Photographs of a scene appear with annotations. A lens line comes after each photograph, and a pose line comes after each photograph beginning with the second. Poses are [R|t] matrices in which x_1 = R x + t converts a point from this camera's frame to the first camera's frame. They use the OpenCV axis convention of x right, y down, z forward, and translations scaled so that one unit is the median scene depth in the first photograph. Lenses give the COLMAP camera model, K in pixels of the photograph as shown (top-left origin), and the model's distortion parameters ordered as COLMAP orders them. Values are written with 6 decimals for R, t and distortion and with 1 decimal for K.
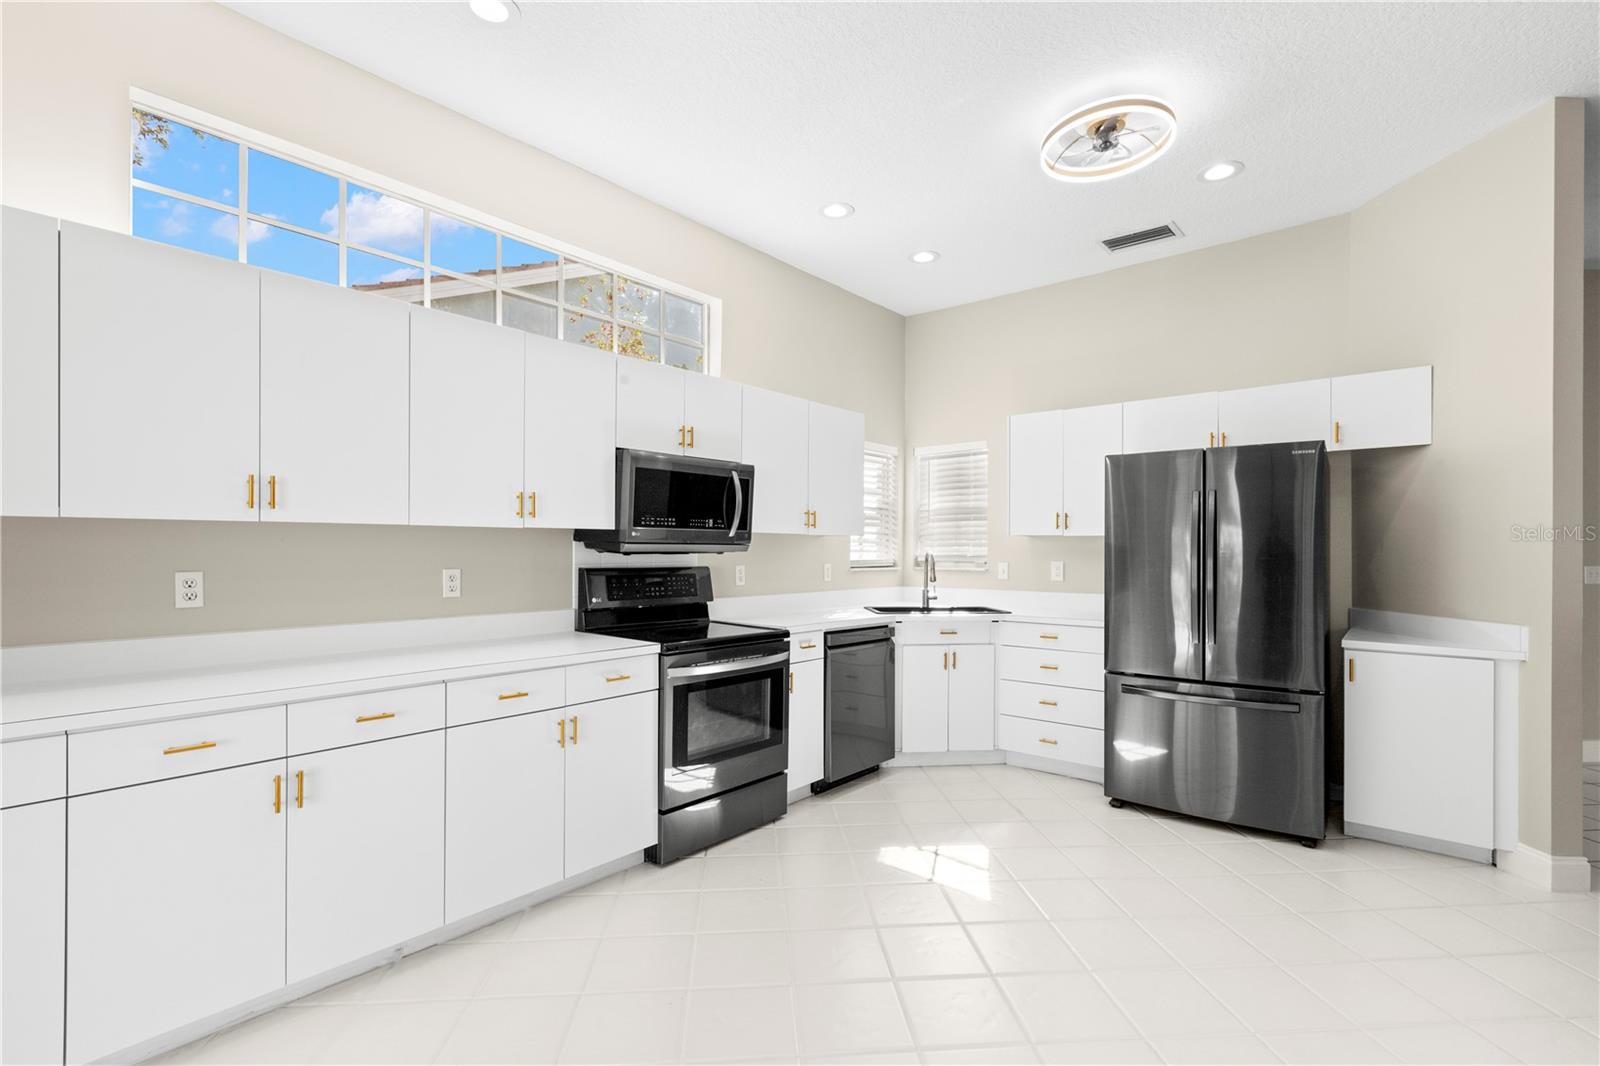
lens RADIAL K [[730.7, 0, 808.2], [0, 730.7, 544.1], [0, 0, 1]] dist [0.000714, 0.001355]
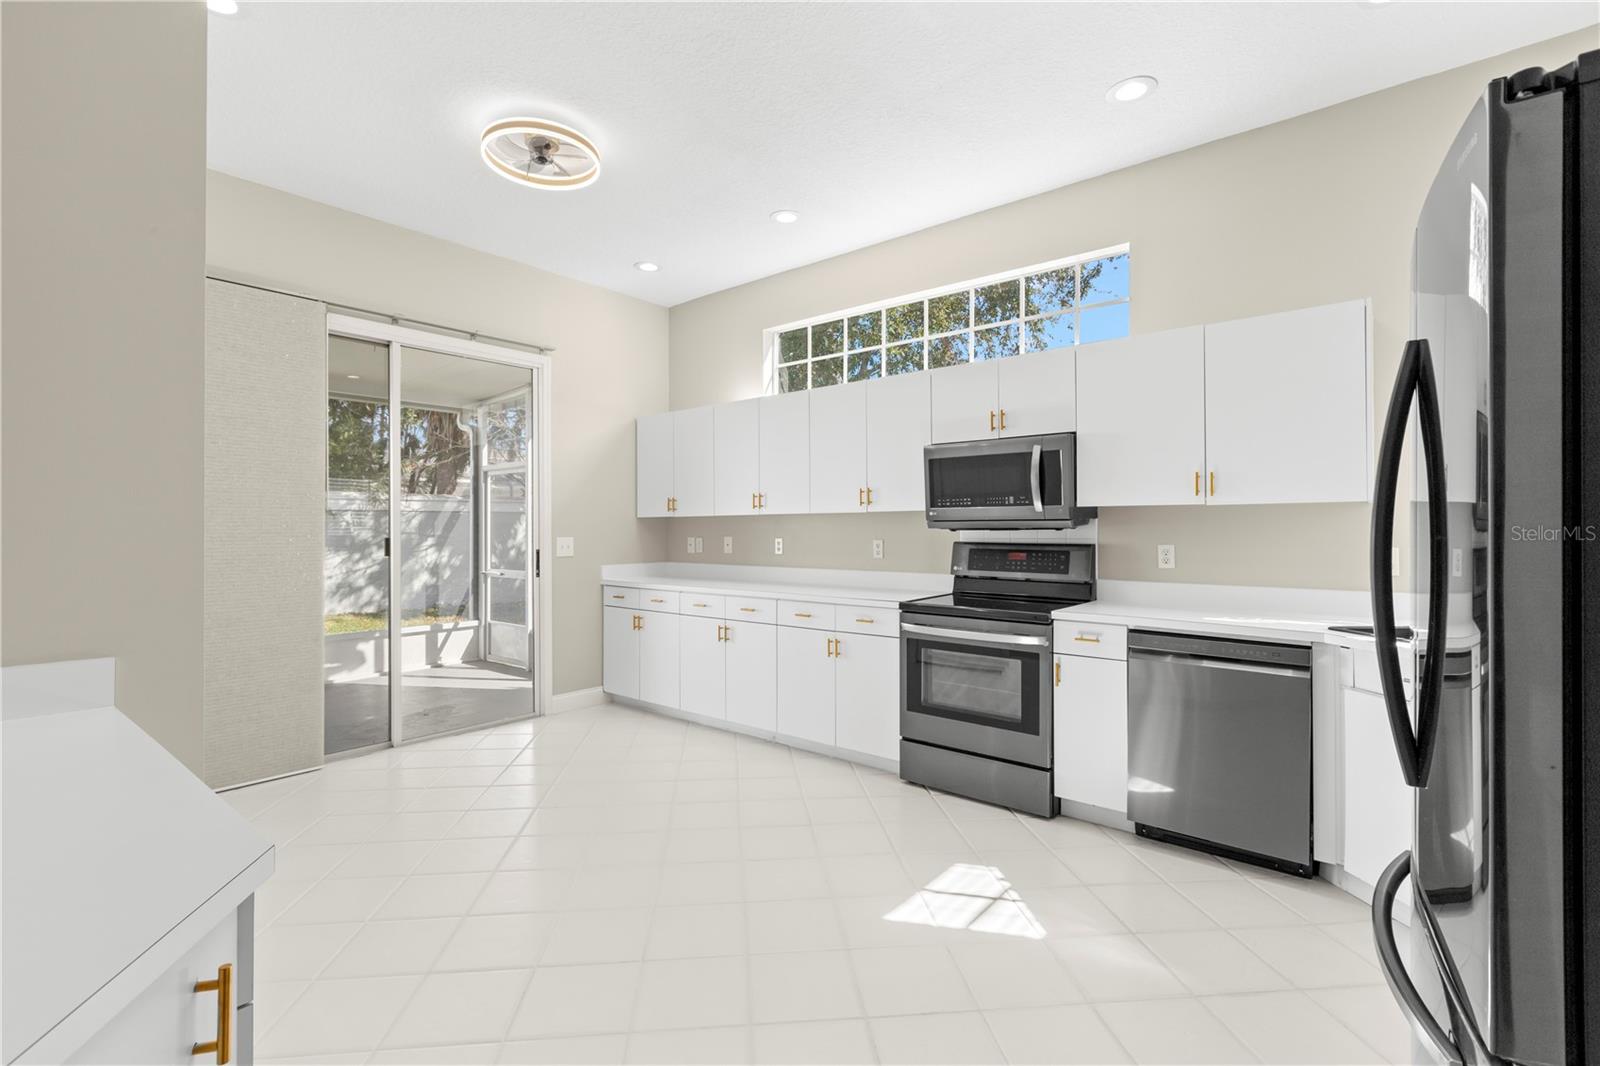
lens RADIAL K [[730.7, 0, 810.2], [0, 730.7, 526.2], [0, 0, 1]] dist [0.000714, 0.001355]
pose [[0.010553, -0.008512, -0.999908, 0.955295], [0.008993, 0.999924, -0.008417, 0.015189], [0.999904, -0.008903, 0.010629, 0.762197]]
